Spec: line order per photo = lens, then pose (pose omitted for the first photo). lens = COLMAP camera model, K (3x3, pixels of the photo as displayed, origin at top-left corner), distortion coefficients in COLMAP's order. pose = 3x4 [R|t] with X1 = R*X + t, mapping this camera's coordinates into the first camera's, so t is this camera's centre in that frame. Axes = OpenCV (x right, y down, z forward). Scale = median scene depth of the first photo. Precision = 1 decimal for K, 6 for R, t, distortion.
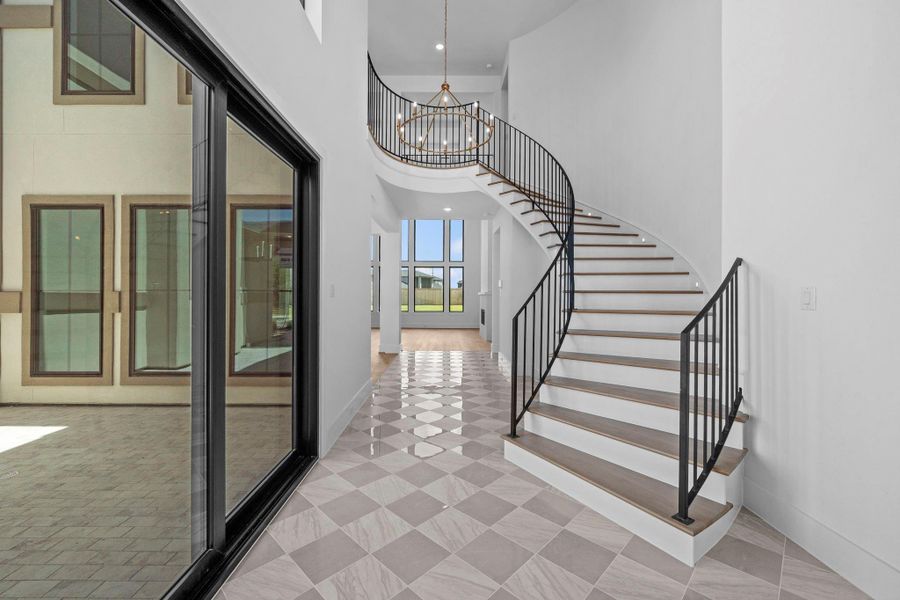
lens RADIAL K [[377.0, 0, 448.8], [0, 377.0, 291.6], [0, 0, 1]] dist [0.001027, -0.000292]
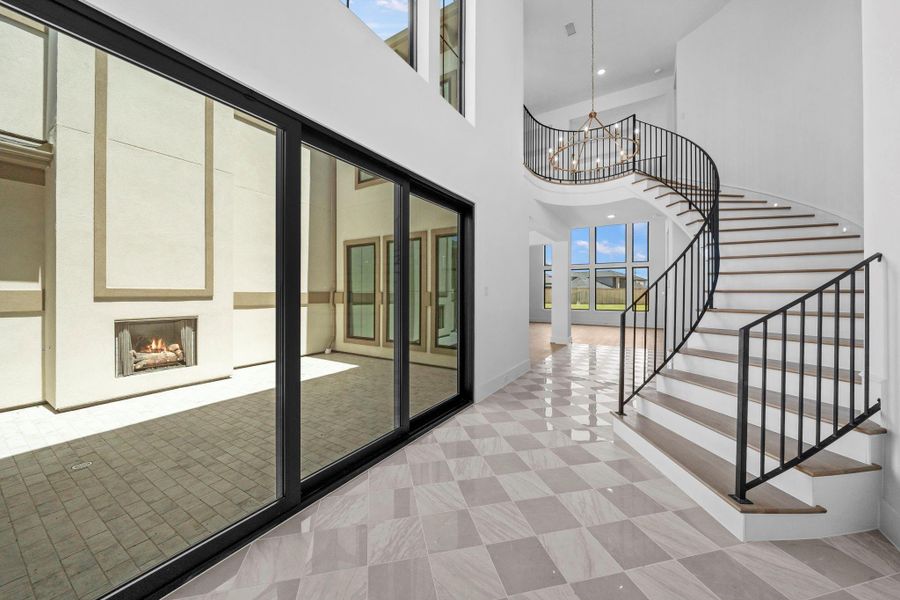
lens RADIAL K [[334.6, 0, 448.0], [0, 334.6, 292.5], [0, 0, 1]] dist [-0.000326, -0.000041]
pose [[0.844182, -0.001710, -0.536054, 0.201492], [0.002477, 0.999997, 0.000711, 0.000681], [0.536051, -0.001928, 0.844183, -0.127514]]
